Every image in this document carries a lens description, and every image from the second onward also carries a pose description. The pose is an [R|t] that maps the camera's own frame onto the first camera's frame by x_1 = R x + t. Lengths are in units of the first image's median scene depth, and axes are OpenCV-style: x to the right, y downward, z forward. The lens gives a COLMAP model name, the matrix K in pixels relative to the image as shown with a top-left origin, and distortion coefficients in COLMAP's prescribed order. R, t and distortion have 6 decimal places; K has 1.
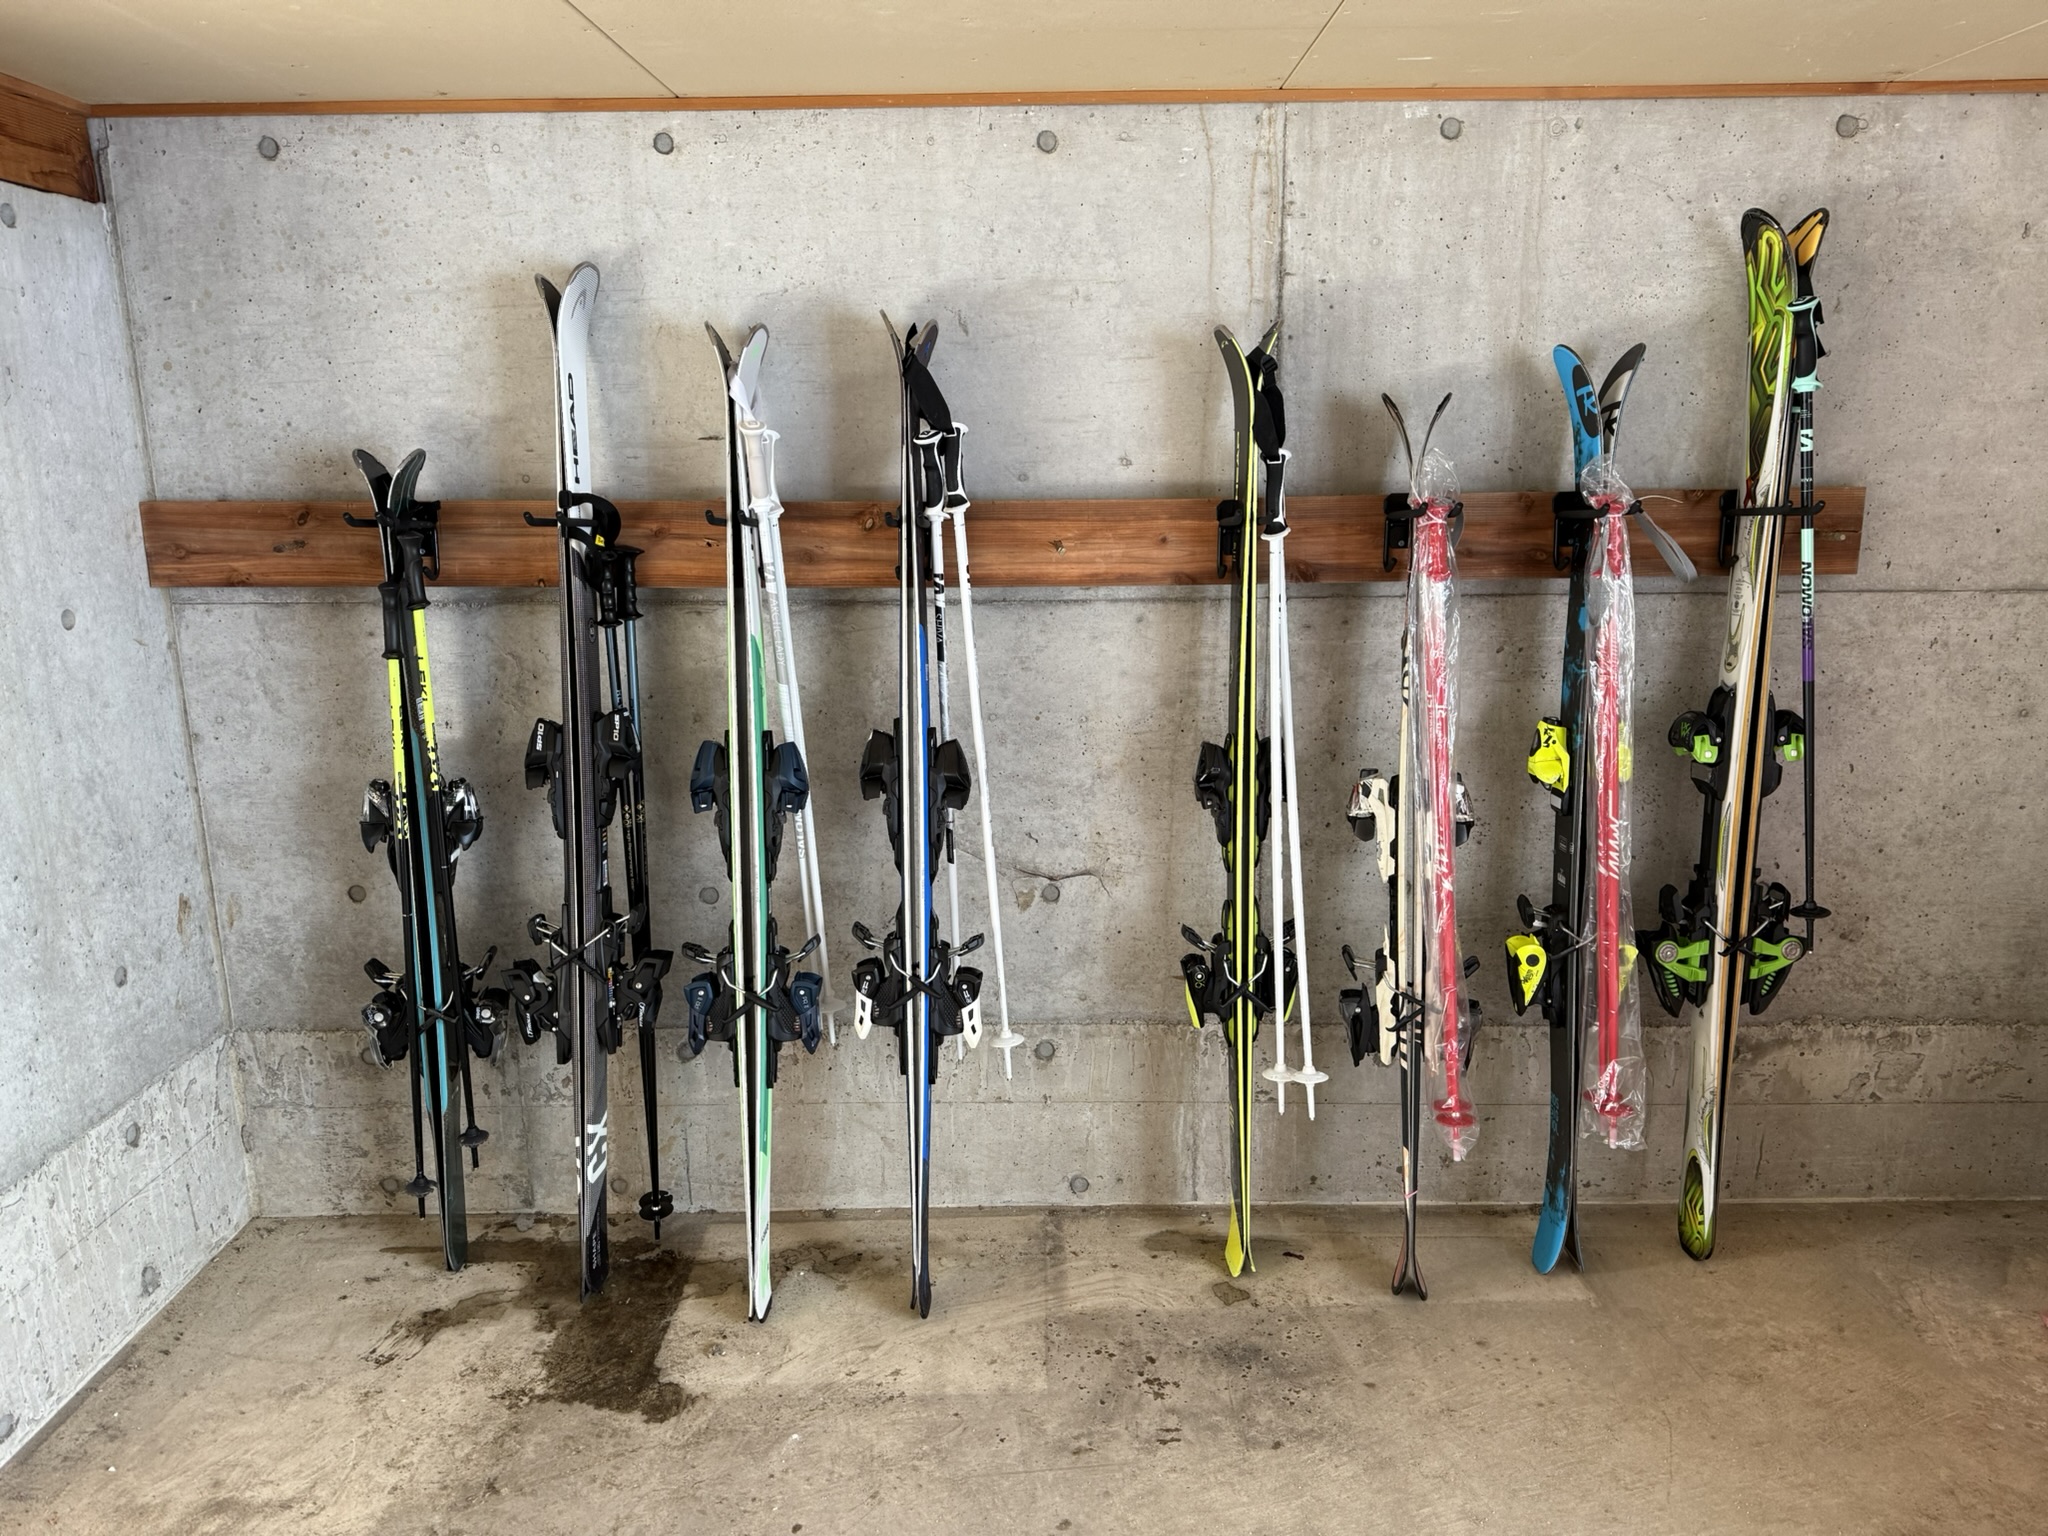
lens RADIAL K [[1454.1, 0, 1024.4], [0, 1454.1, 769.5], [0, 0, 1]] dist [-0.009669, -0.003960]
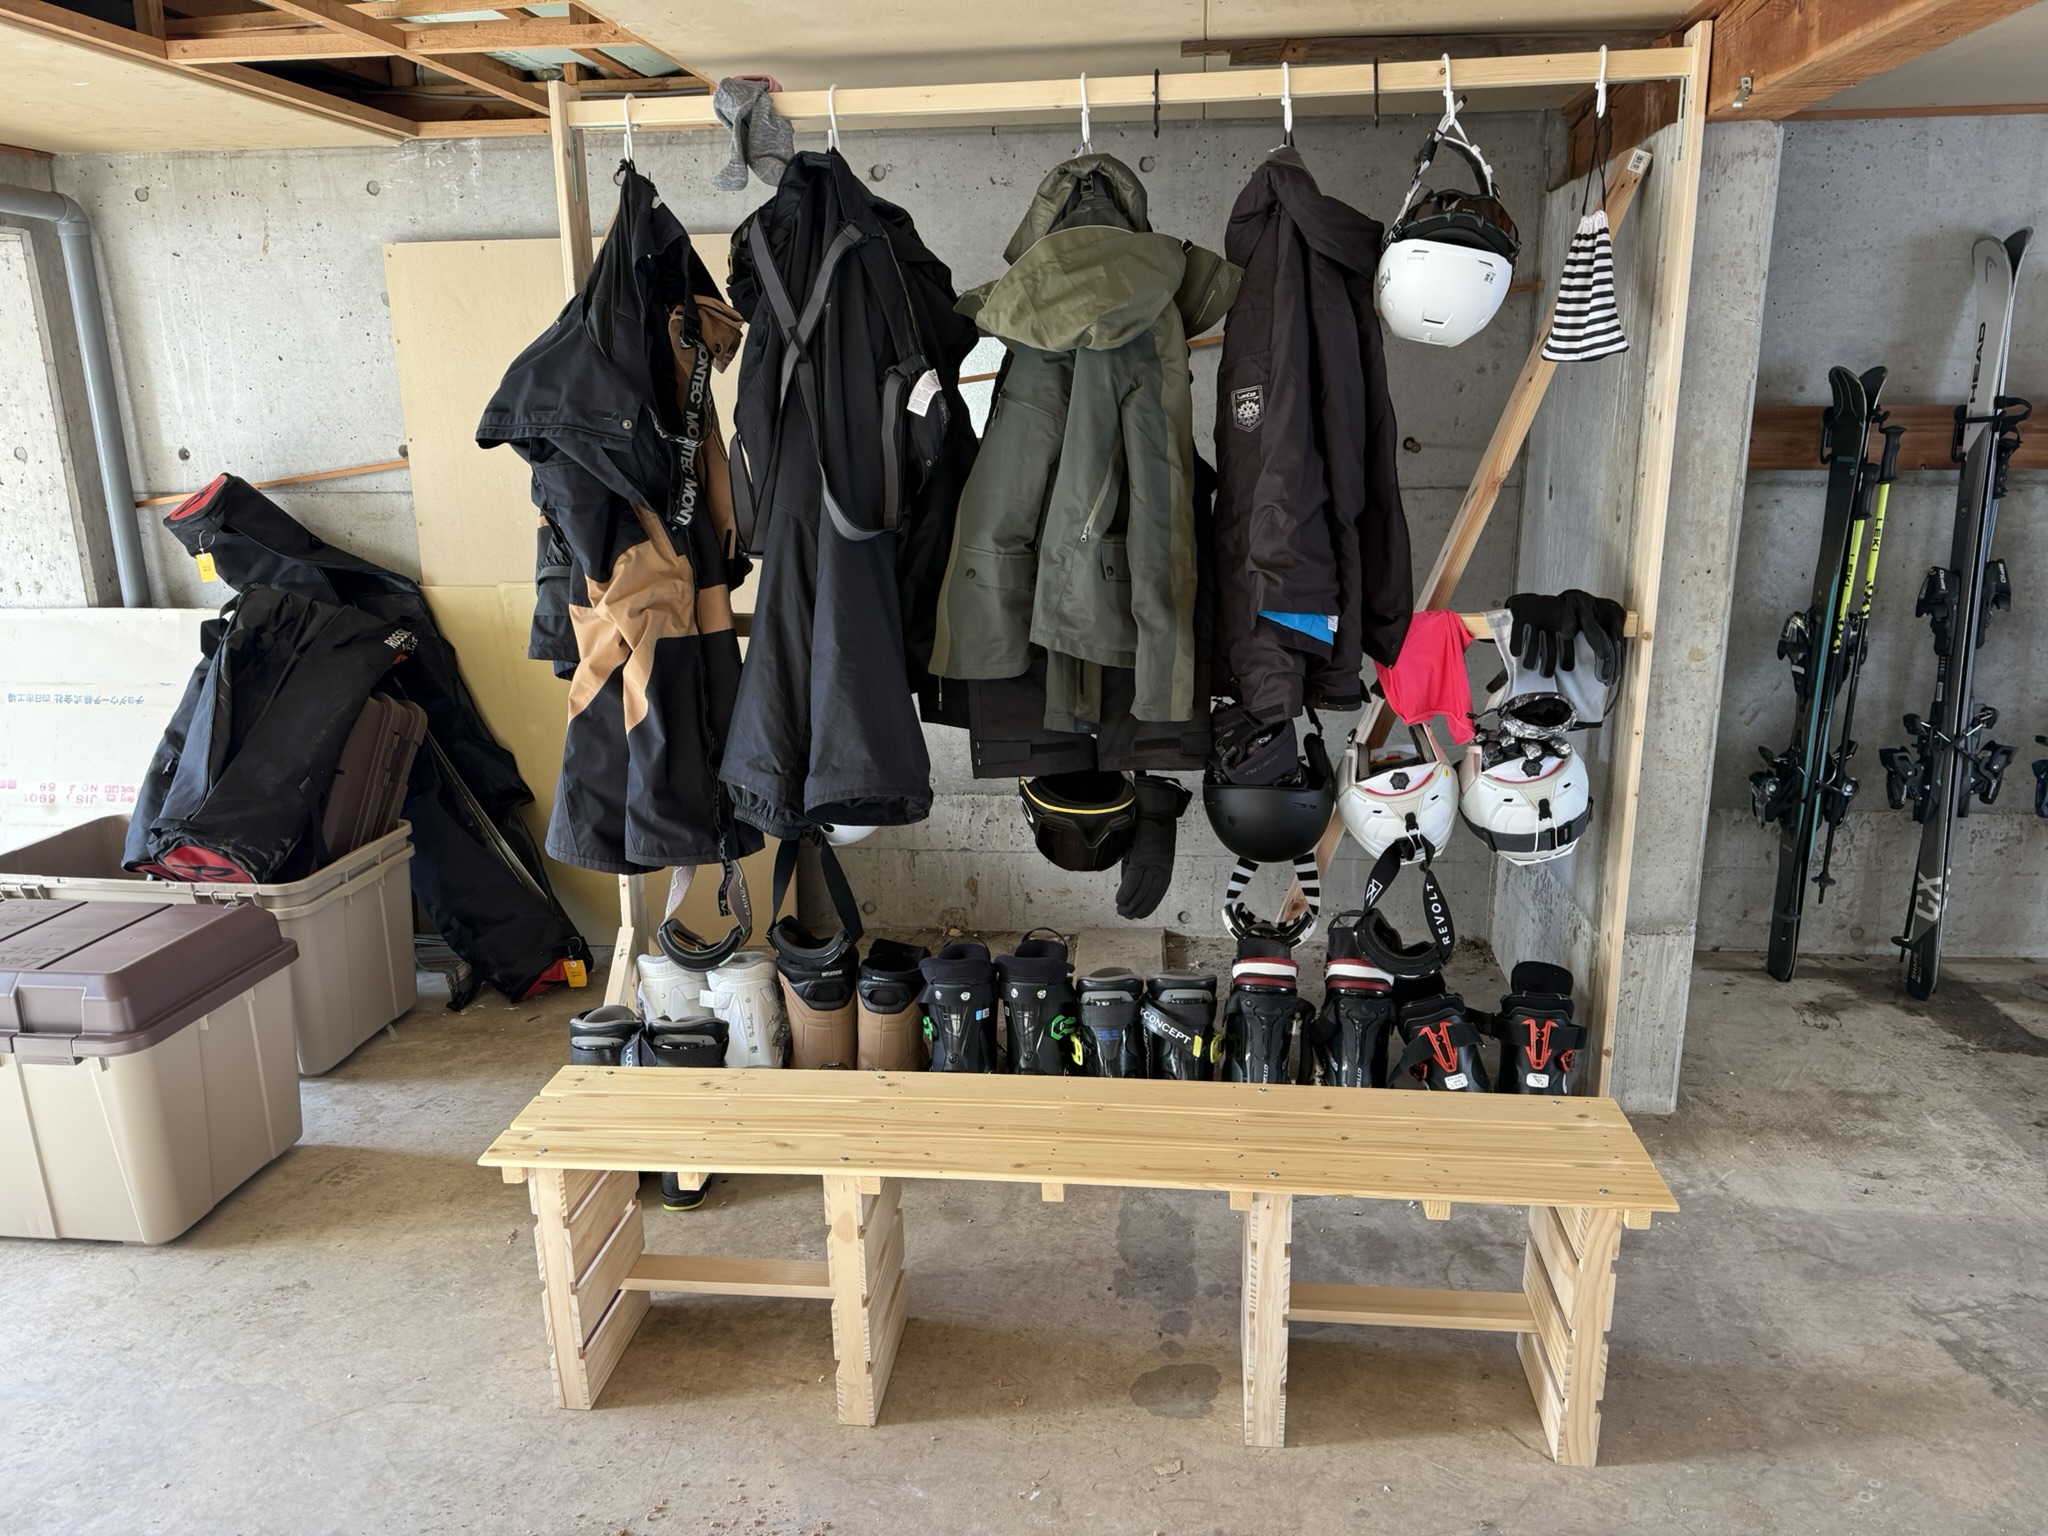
lens RADIAL K [[1454.1, 0, 1025.9], [0, 1454.1, 769.1], [0, 0, 1]] dist [-0.009669, -0.003960]
pose [[0.992170, 0.021220, -0.123077, -1.016281], [-0.016897, 0.999207, 0.036064, 0.121021], [0.123745, -0.033702, 0.991742, -0.457925]]
